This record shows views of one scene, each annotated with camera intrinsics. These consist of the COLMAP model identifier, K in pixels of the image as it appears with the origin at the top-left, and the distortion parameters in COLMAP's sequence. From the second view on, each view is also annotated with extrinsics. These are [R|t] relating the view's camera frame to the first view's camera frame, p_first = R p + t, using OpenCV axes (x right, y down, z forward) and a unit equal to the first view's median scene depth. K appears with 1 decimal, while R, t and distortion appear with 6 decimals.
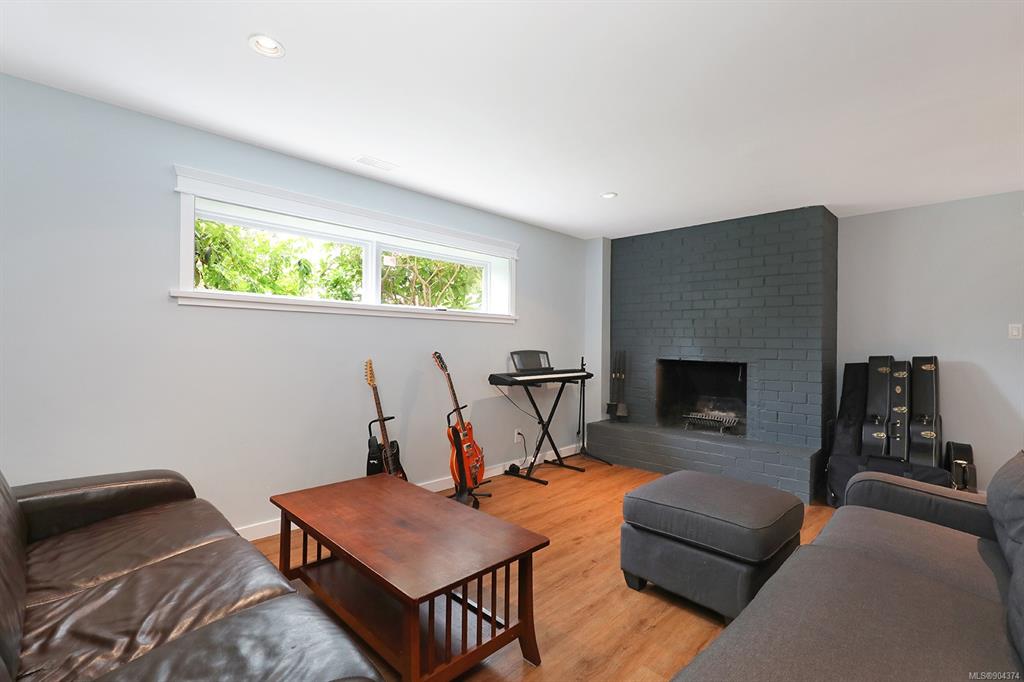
lens RADIAL K [[454.1, 0, 512.6], [0, 454.1, 336.2], [0, 0, 1]] dist [-0.001482, -0.000077]
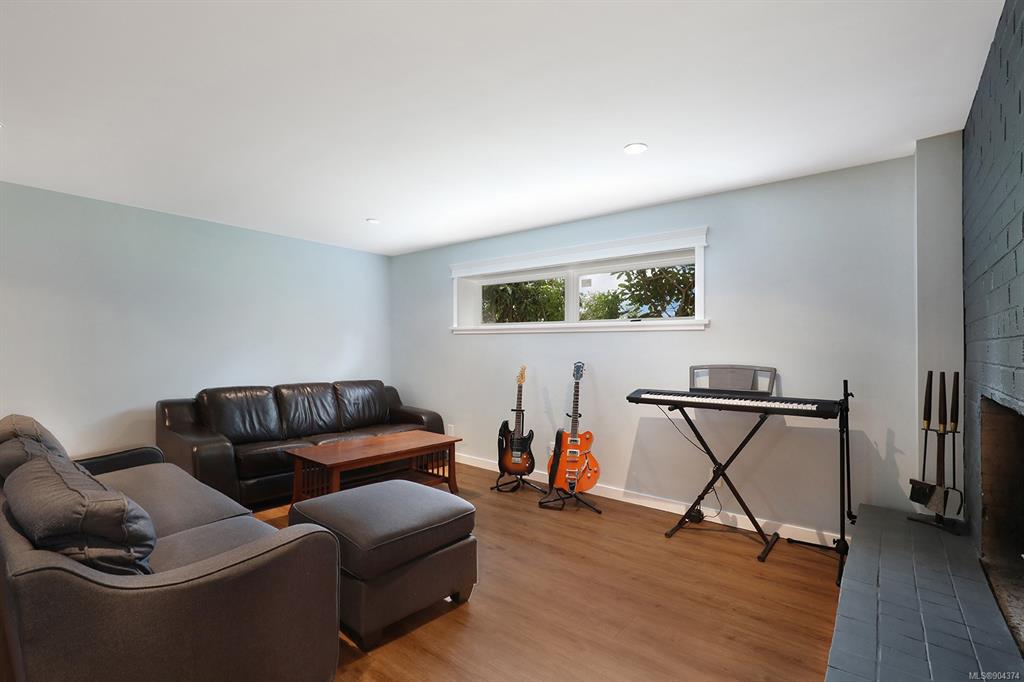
lens RADIAL K [[454.1, 0, 513.3], [0, 454.1, 348.3], [0, 0, 1]] dist [-0.001482, -0.000077]
pose [[0.107058, -0.018503, -0.994081, 0.737715], [0.003538, 0.999828, -0.018229, 0.017294], [0.994246, -0.001565, 0.107105, 0.594269]]
